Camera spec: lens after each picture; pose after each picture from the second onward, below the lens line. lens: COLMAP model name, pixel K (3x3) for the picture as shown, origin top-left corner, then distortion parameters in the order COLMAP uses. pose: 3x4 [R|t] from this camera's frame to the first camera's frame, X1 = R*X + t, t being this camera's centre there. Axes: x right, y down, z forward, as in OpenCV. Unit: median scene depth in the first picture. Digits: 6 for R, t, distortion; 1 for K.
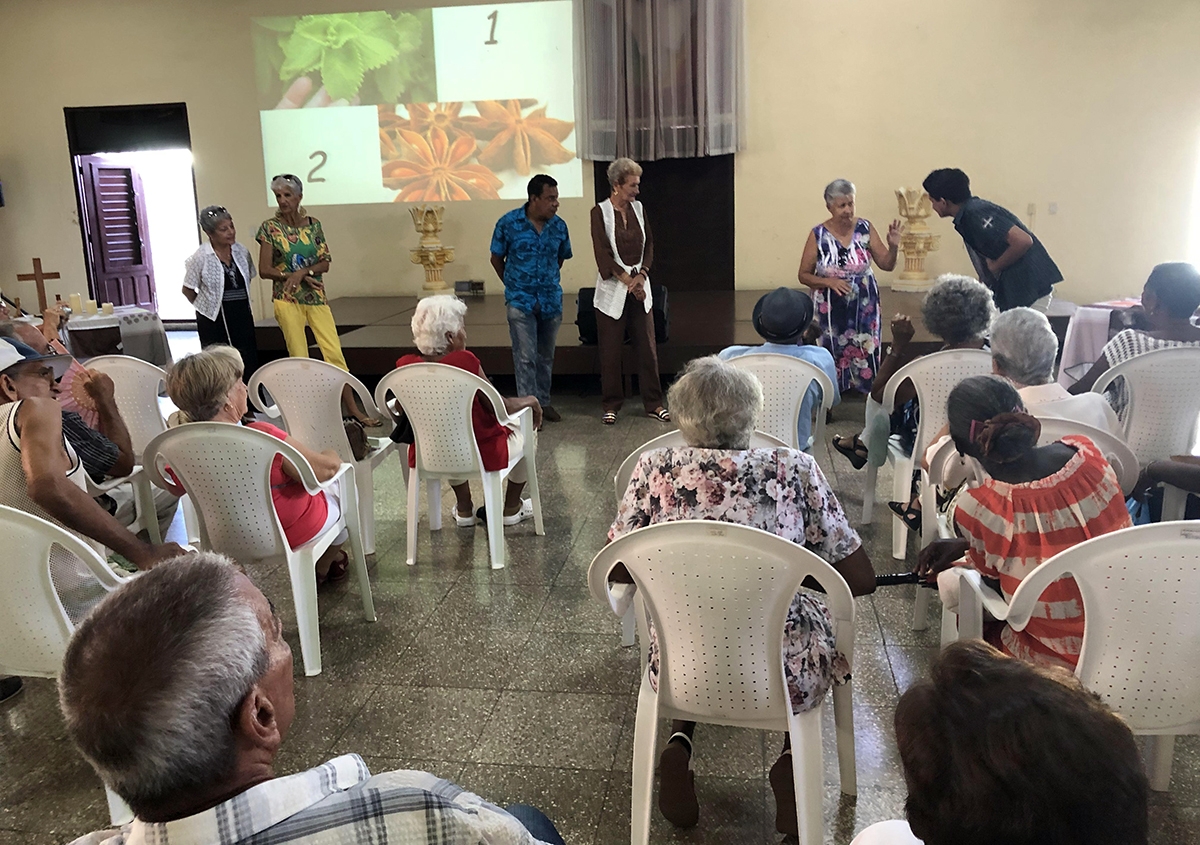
lens RADIAL K [[967.2, 0, 605.9], [0, 967.2, 420.6], [0, 0, 1]] dist [0.008240, -0.009565]
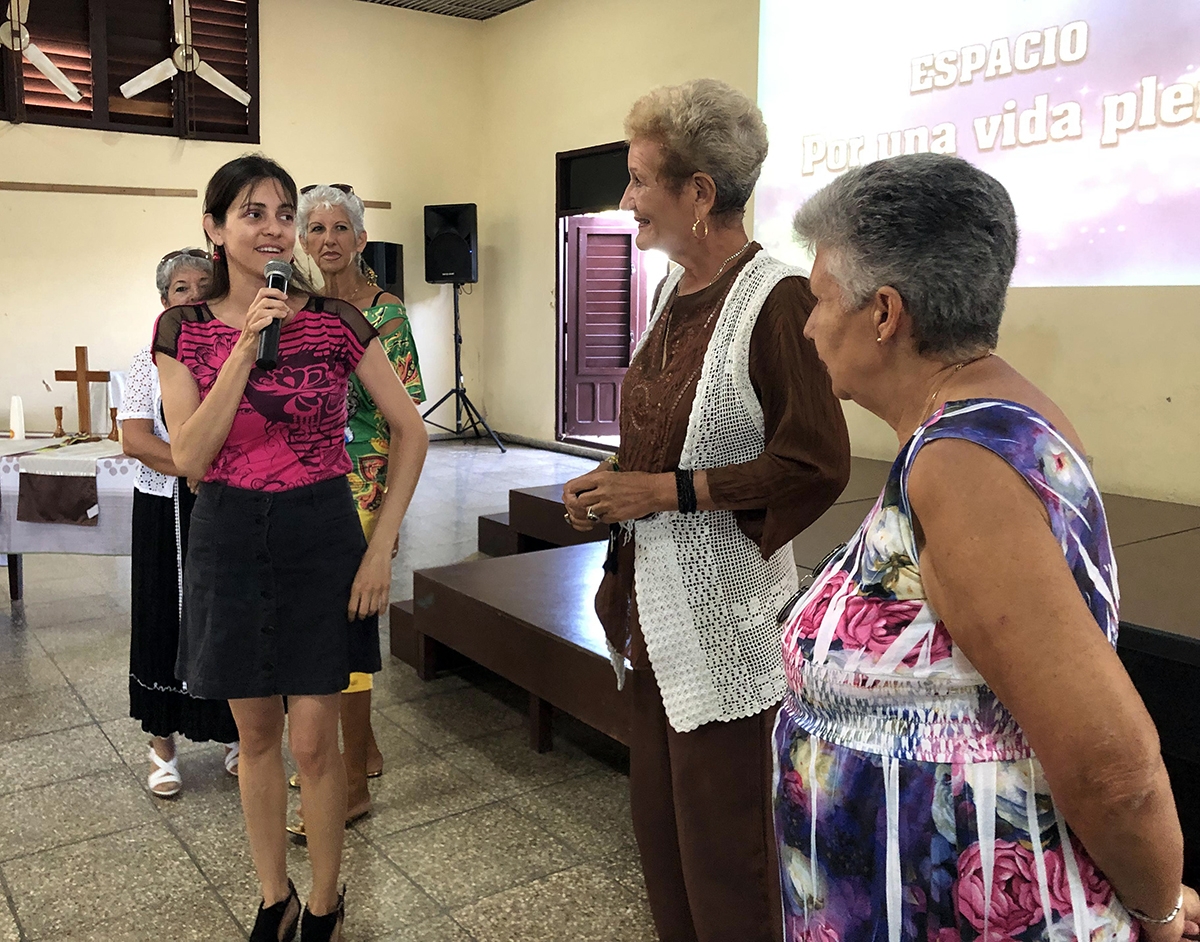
lens RADIAL K [[1048.6, 0, 600.9], [0, 1048.6, 465.7], [0, 0, 1]] dist [-0.002155, -0.000662]
pose [[0.680108, 0.143457, -0.718939, 0.077969], [-0.191351, 0.981410, 0.014816, -0.103115], [0.707699, 0.127493, 0.694916, 0.483291]]
